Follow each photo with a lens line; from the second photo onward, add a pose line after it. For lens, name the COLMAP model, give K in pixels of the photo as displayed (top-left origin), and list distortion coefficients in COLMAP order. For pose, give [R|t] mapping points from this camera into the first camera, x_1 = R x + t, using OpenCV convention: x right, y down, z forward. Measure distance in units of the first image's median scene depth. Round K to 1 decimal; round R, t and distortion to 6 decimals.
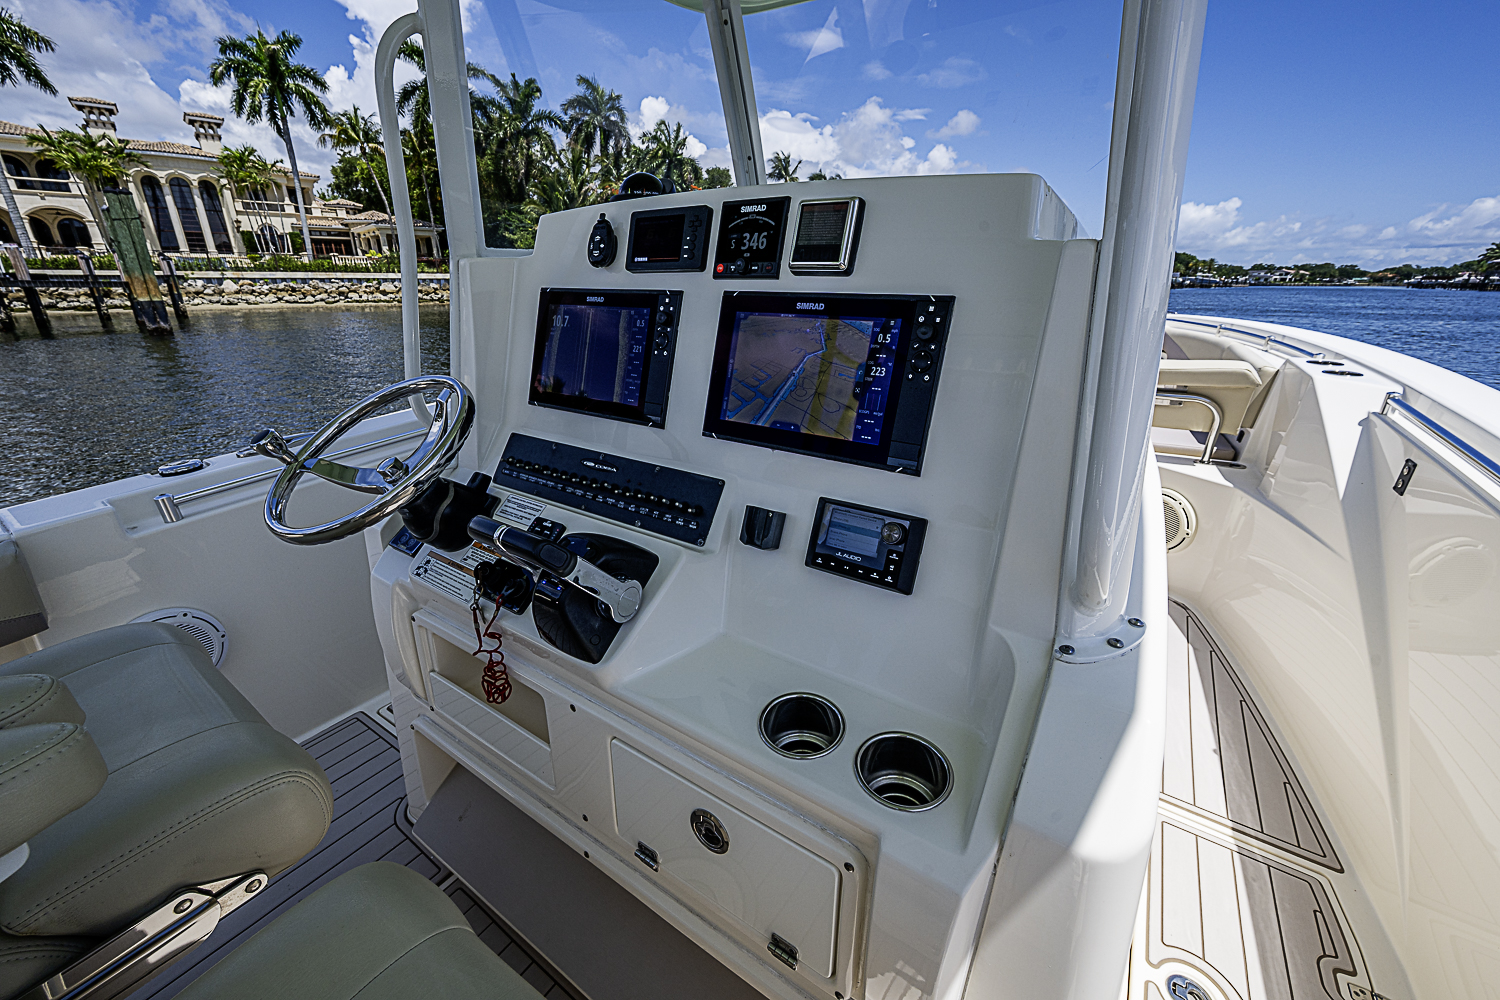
lens RADIAL K [[605.4, 0, 766.4], [0, 605.4, 501.2], [0, 0, 1]] dist [0.013736, 0.001022]
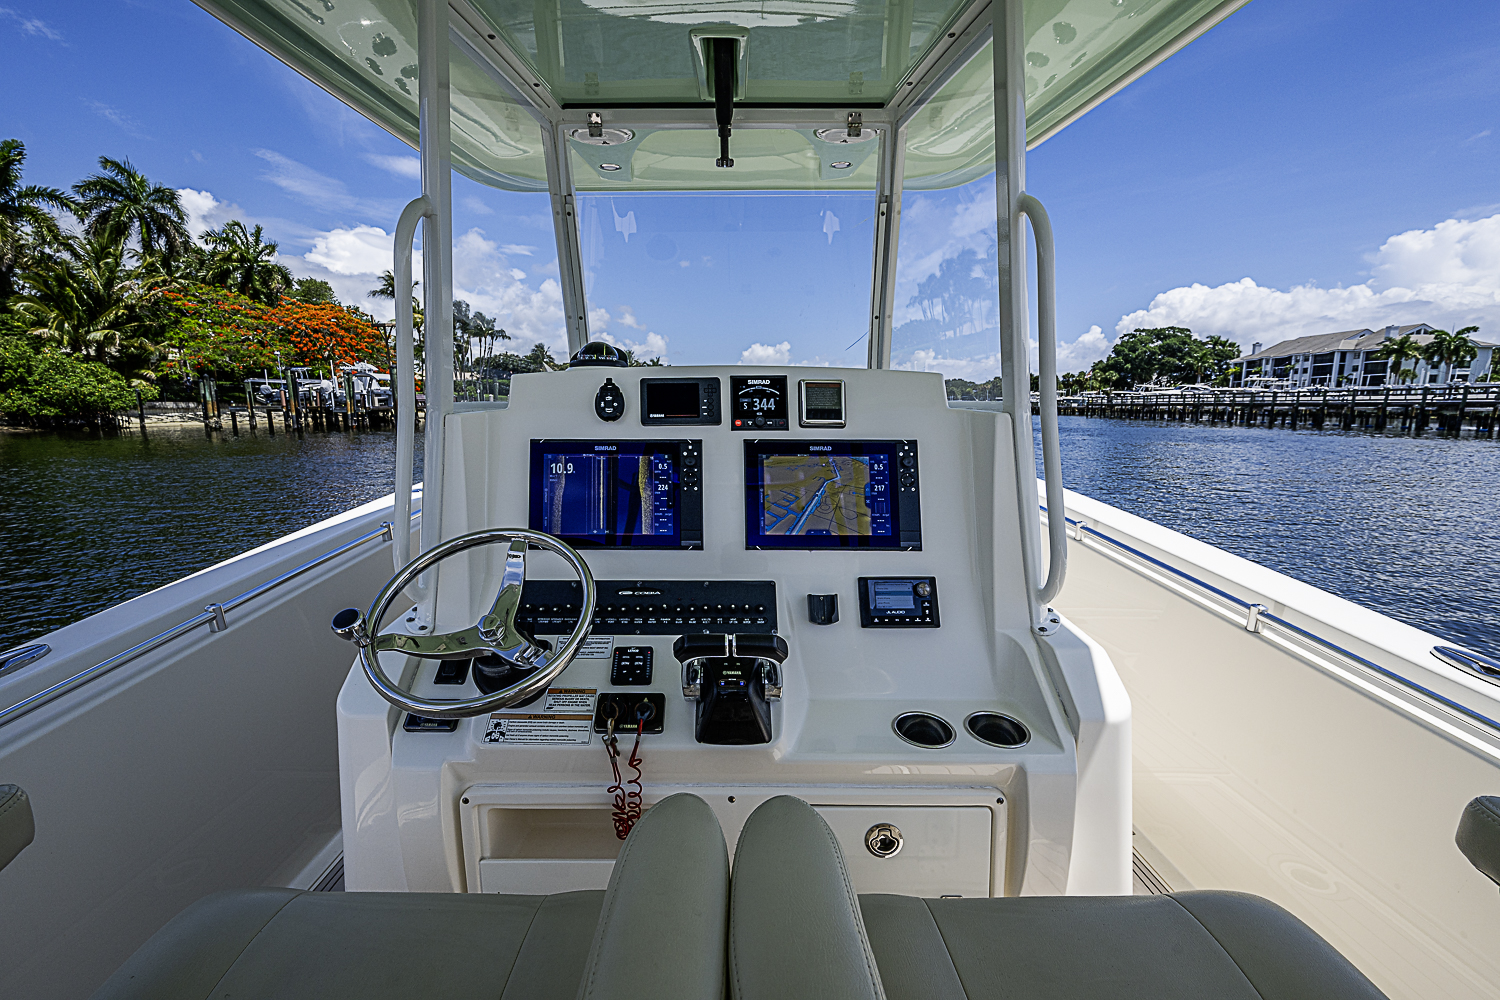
lens RADIAL K [[605.4, 0, 766.6], [0, 605.4, 497.7], [0, 0, 1]] dist [0.013736, 0.001022]
pose [[0.823569, -0.095123, 0.559184, -0.754568], [0.195894, 0.972878, -0.123018, -0.048797], [-0.532316, 0.210855, 0.819866, -0.079353]]
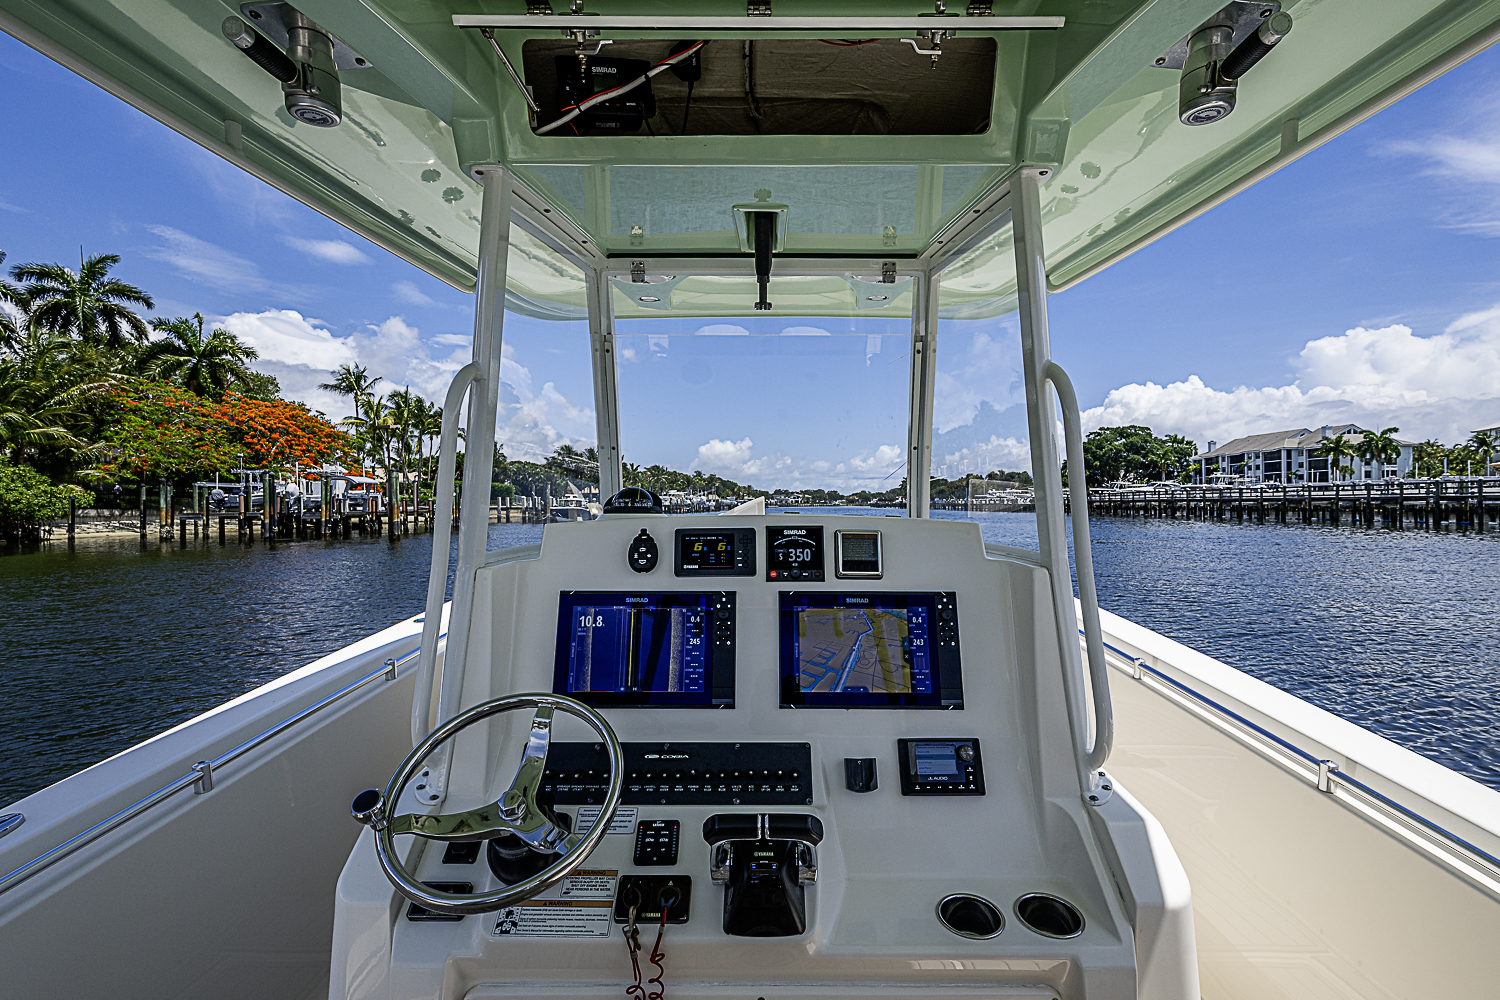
lens RADIAL K [[664.8, 0, 810.6], [0, 664.8, 507.6], [0, 0, 1]] dist [0.009917, 0.000367]
pose [[0.817783, -0.005226, 0.575504, -0.803950], [0.194340, 0.943732, -0.267584, -0.117560], [-0.541723, 0.330669, 0.772784, -0.186006]]
